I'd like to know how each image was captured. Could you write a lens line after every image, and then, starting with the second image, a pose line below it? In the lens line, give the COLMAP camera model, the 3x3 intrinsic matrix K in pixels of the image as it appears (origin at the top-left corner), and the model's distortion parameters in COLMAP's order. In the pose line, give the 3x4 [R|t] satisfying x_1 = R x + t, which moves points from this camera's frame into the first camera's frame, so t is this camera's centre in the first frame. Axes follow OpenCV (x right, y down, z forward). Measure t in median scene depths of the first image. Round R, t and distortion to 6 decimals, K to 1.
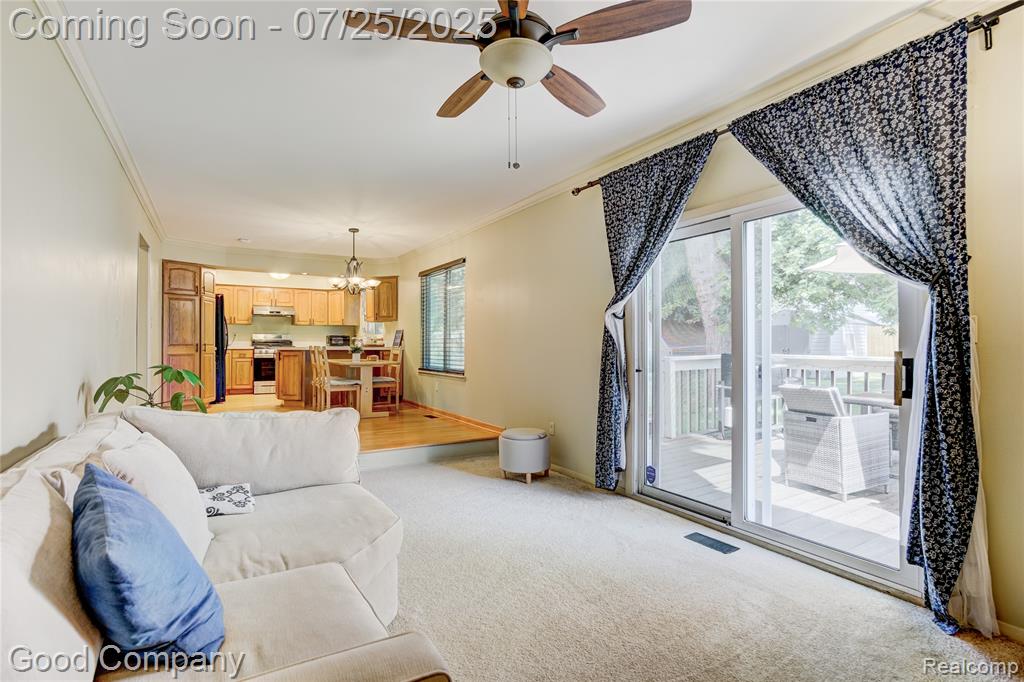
lens RADIAL K [[500.1, 0, 510.5], [0, 500.1, 342.0], [0, 0, 1]] dist [-0.034126, 0.000849]
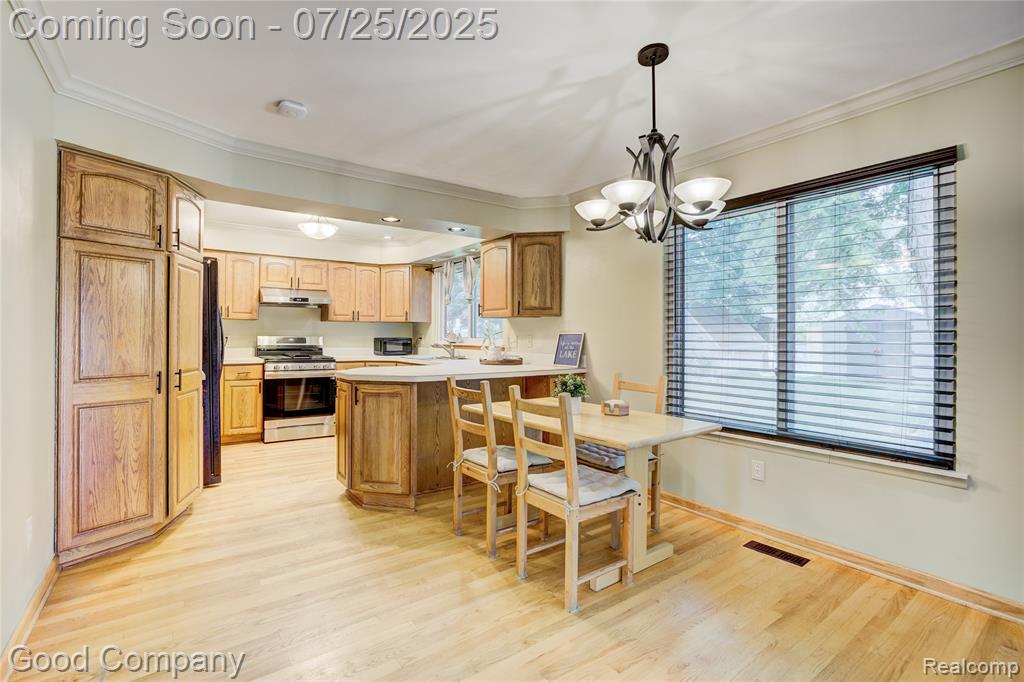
lens RADIAL K [[466.2, 0, 500.1], [0, 466.2, 335.2], [0, 0, 1]] dist [-0.014913, 0.002770]
pose [[0.996550, 0.003163, 0.082936, -0.407721], [-0.003363, 0.999992, 0.002279, -0.028393], [-0.082928, -0.002550, 0.996552, 0.628493]]
